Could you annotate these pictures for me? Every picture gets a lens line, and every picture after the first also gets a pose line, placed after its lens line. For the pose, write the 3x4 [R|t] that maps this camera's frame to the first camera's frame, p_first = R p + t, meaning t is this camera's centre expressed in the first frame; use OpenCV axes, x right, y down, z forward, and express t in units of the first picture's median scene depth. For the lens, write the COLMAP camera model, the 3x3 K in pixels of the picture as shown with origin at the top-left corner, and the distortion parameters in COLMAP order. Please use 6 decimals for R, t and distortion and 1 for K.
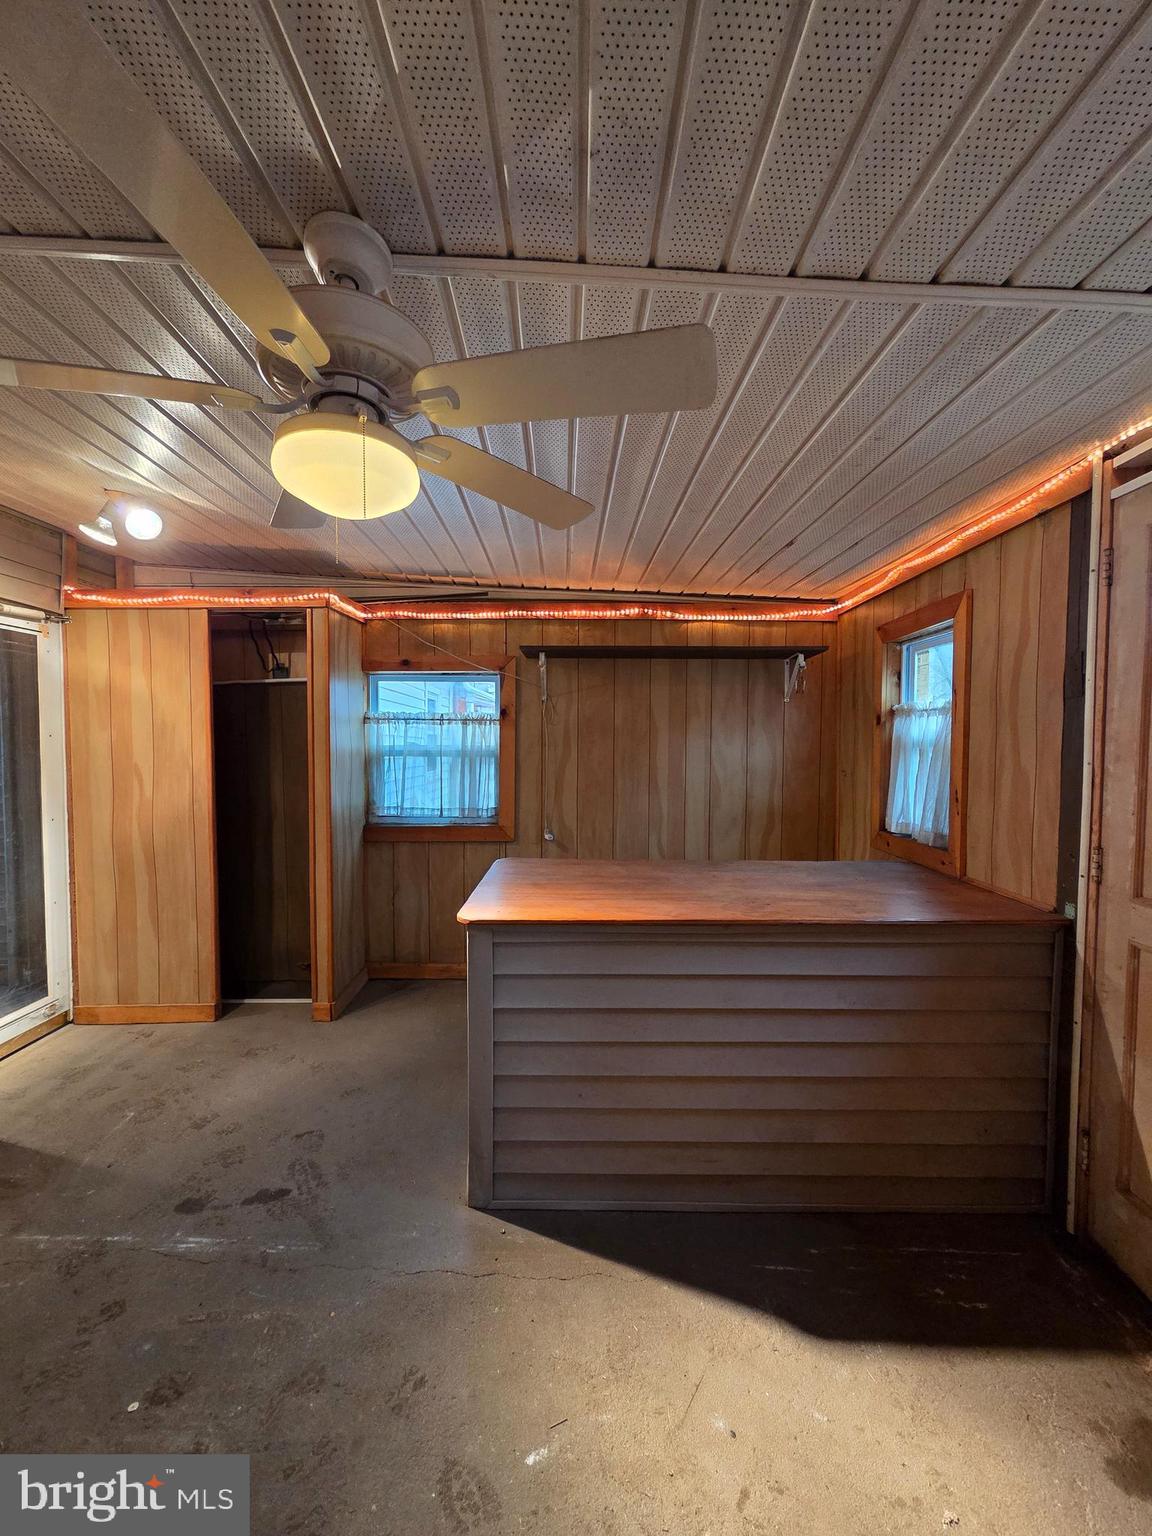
lens RADIAL K [[623.6, 0, 570.0], [0, 623.6, 772.7], [0, 0, 1]] dist [0.000320, -0.001194]
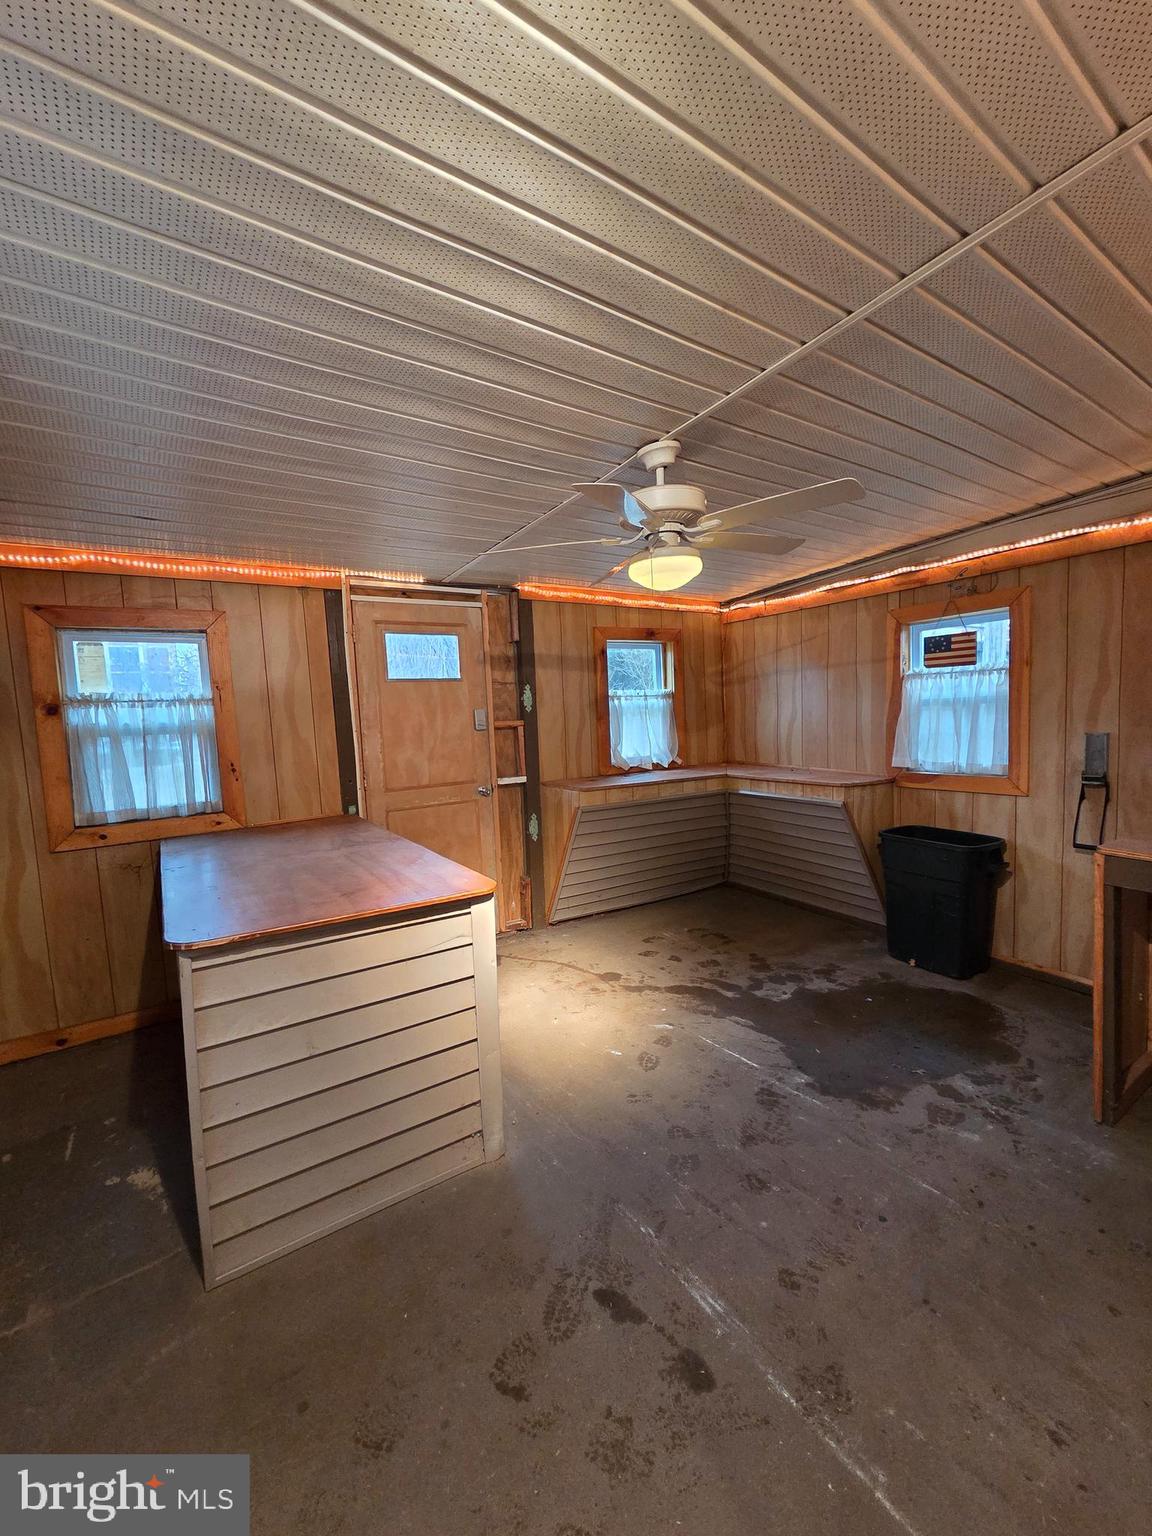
lens RADIAL K [[623.6, 0, 565.8], [0, 623.6, 760.9], [0, 0, 1]] dist [0.000320, -0.001194]
pose [[-0.558643, -0.052496, 0.827745, -1.069047], [0.081705, 0.989658, 0.117907, -0.091691], [-0.825374, 0.133499, -0.548576, 1.404850]]
